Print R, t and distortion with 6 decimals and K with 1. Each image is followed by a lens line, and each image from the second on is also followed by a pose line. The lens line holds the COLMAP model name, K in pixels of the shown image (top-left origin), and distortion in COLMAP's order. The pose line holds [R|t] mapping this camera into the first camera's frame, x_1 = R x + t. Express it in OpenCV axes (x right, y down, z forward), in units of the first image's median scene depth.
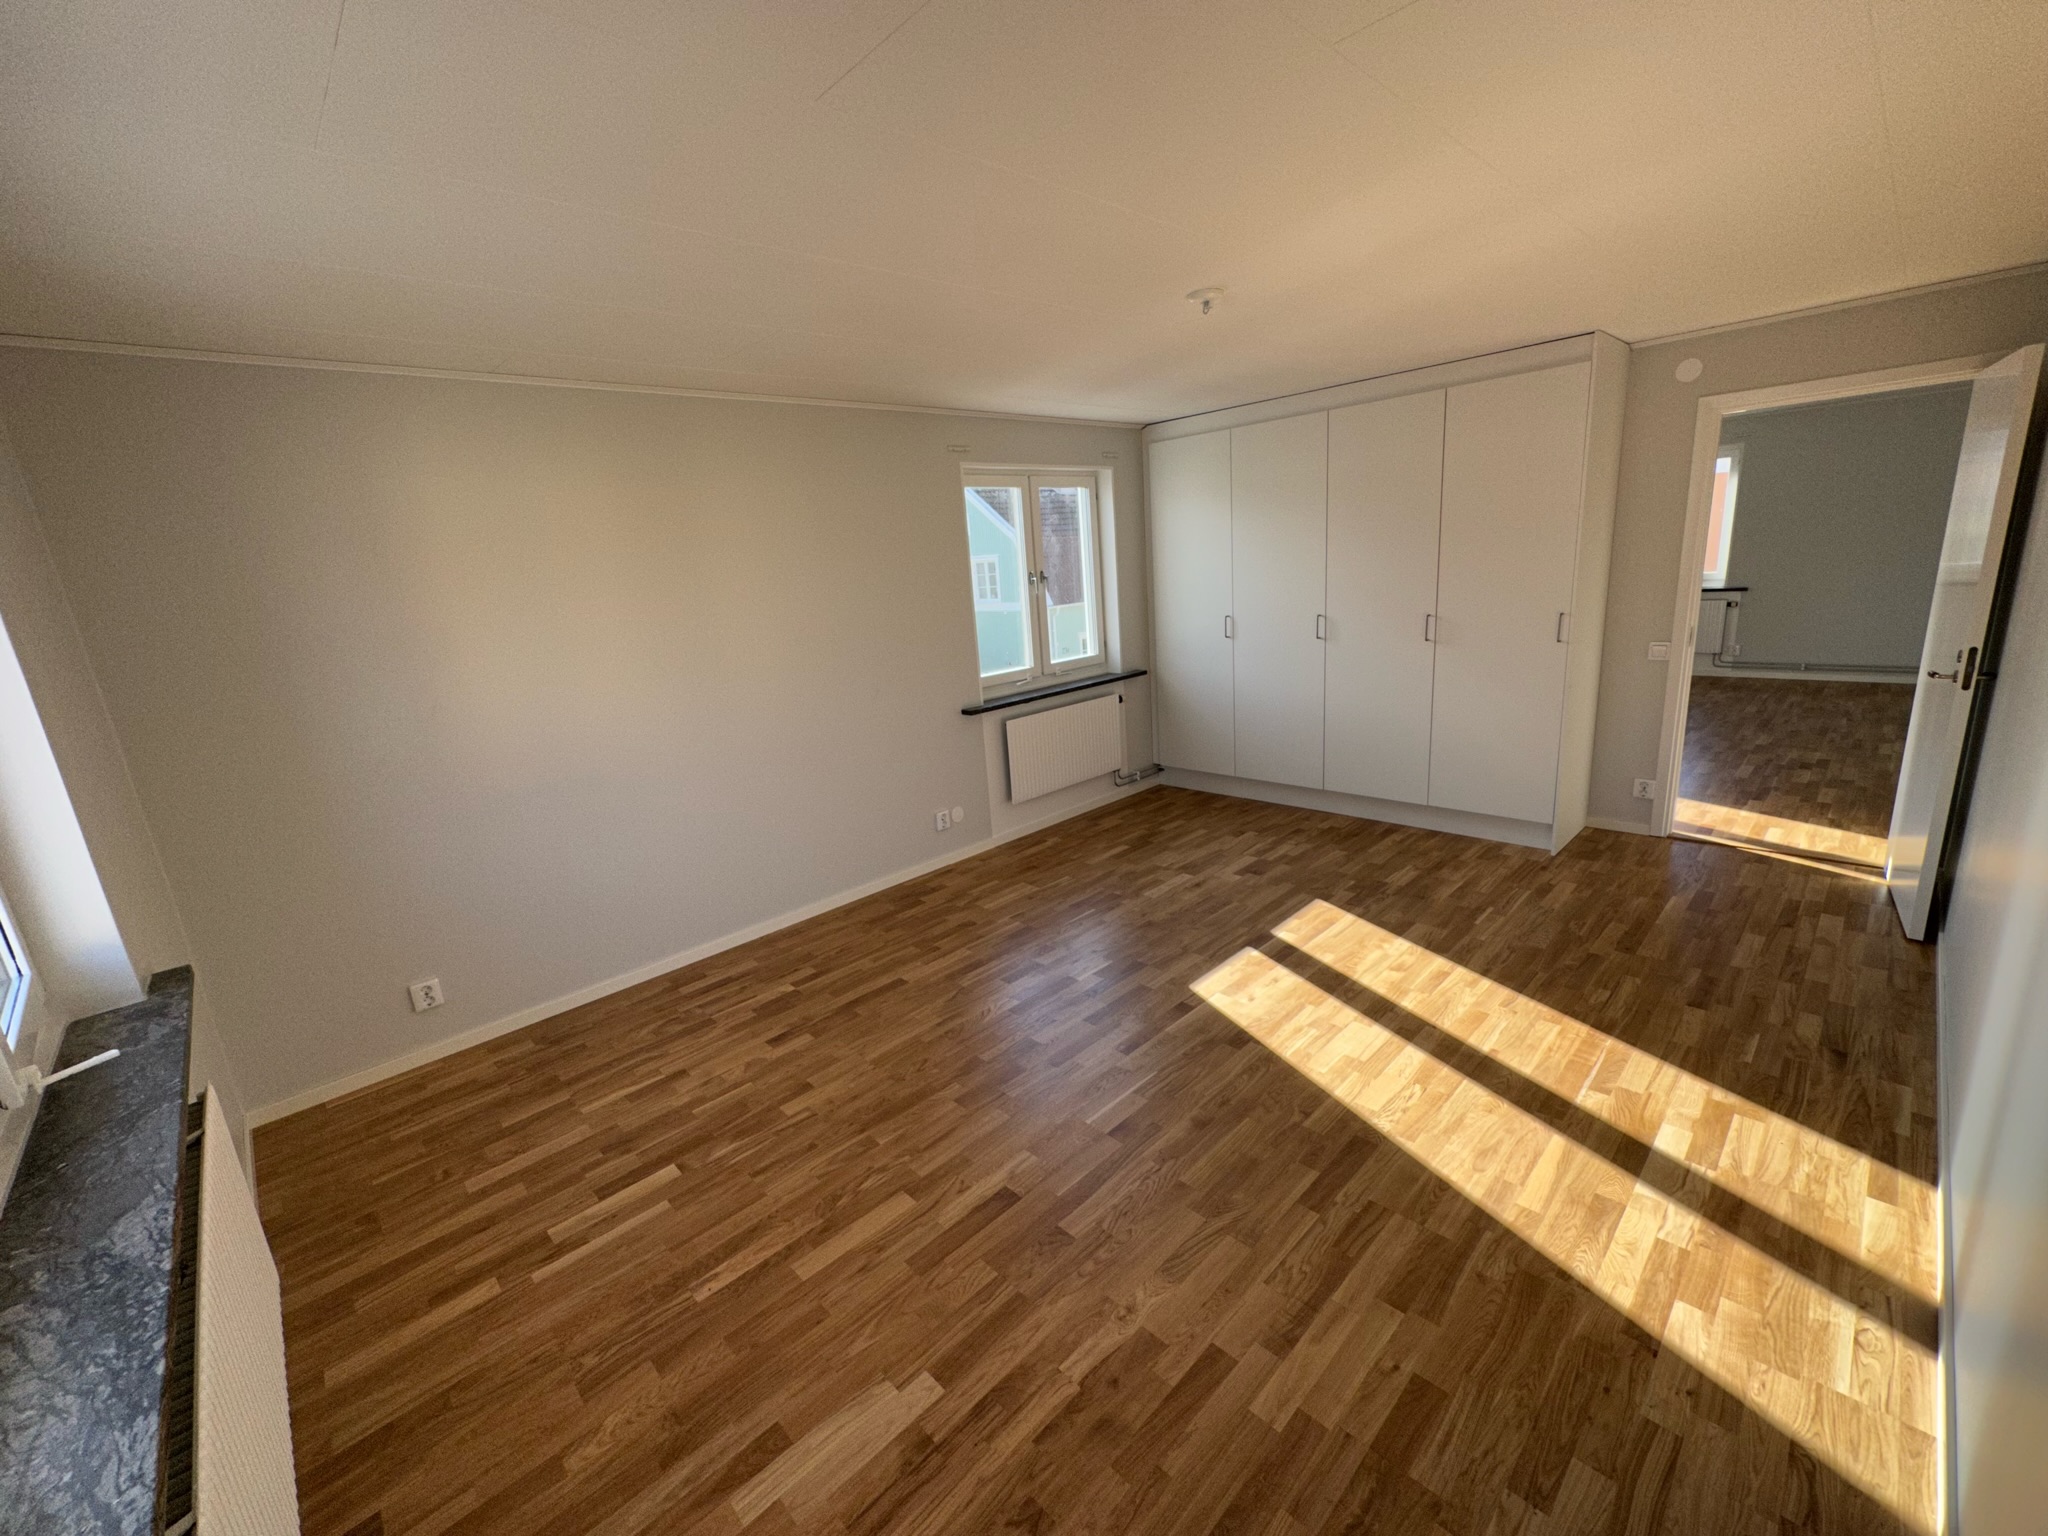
lens RADIAL K [[818.5, 0, 1023.3], [0, 818.5, 776.8], [0, 0, 1]] dist [-0.002863, 0.000530]
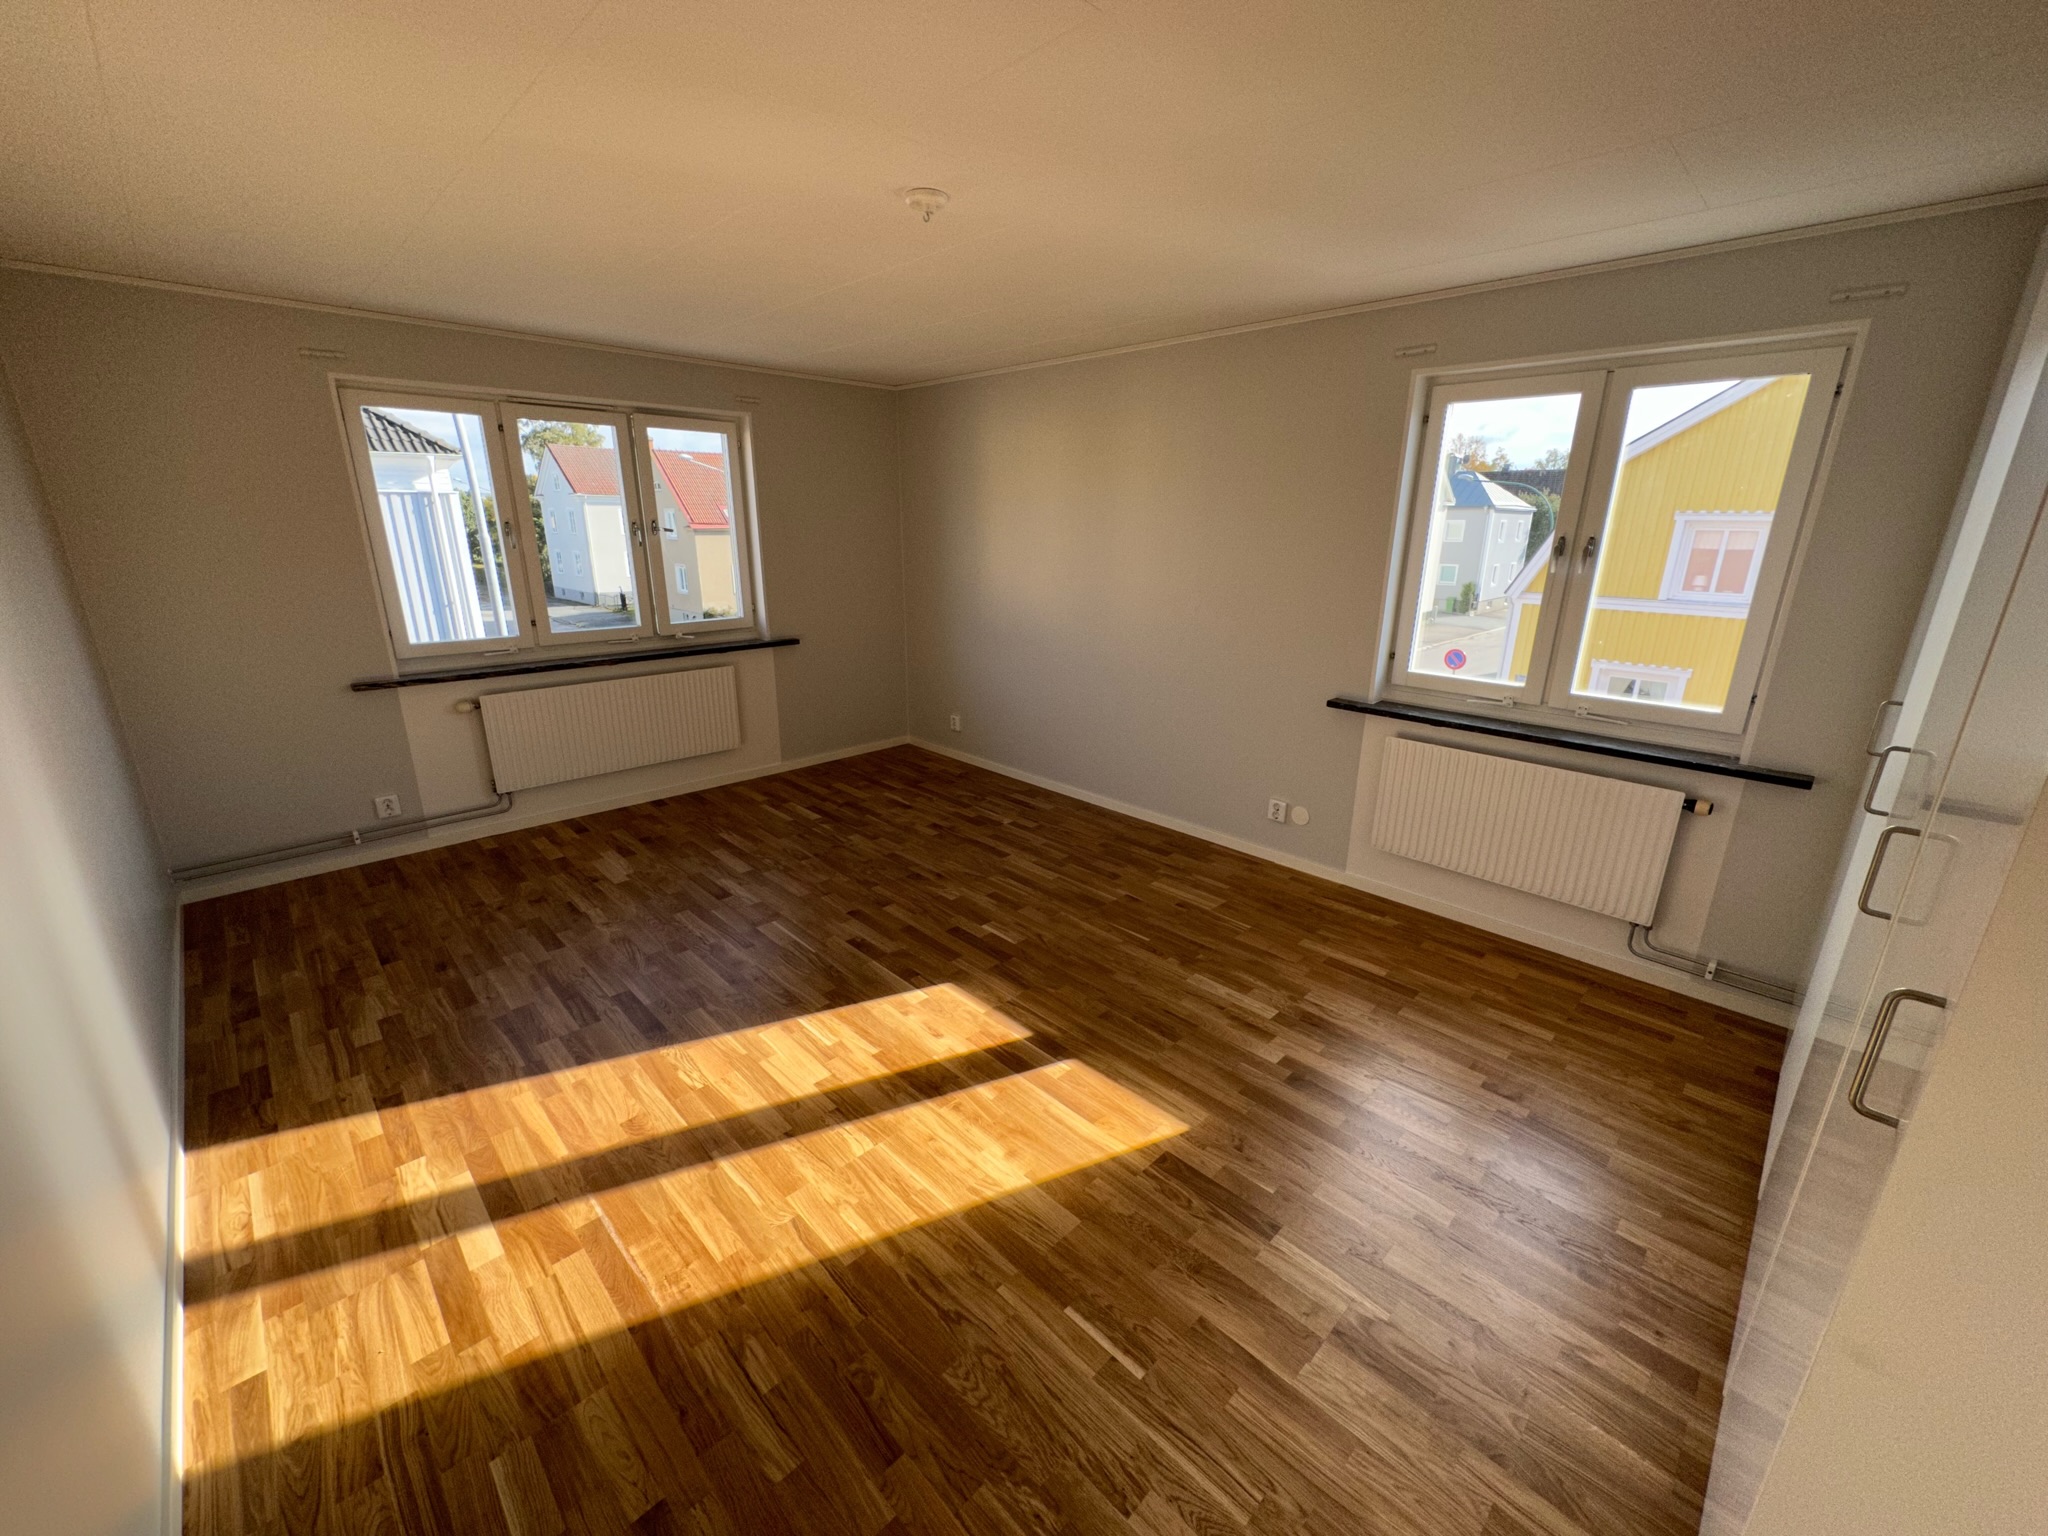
lens RADIAL K [[818.5, 0, 1036.8], [0, 818.5, 770.4], [0, 0, 1]] dist [-0.002863, 0.000530]
pose [[0.022955, 0.364395, -0.930961, 1.155106], [-0.268790, 0.899168, 0.345323, -0.362453], [0.962925, 0.242307, 0.118586, 1.088064]]
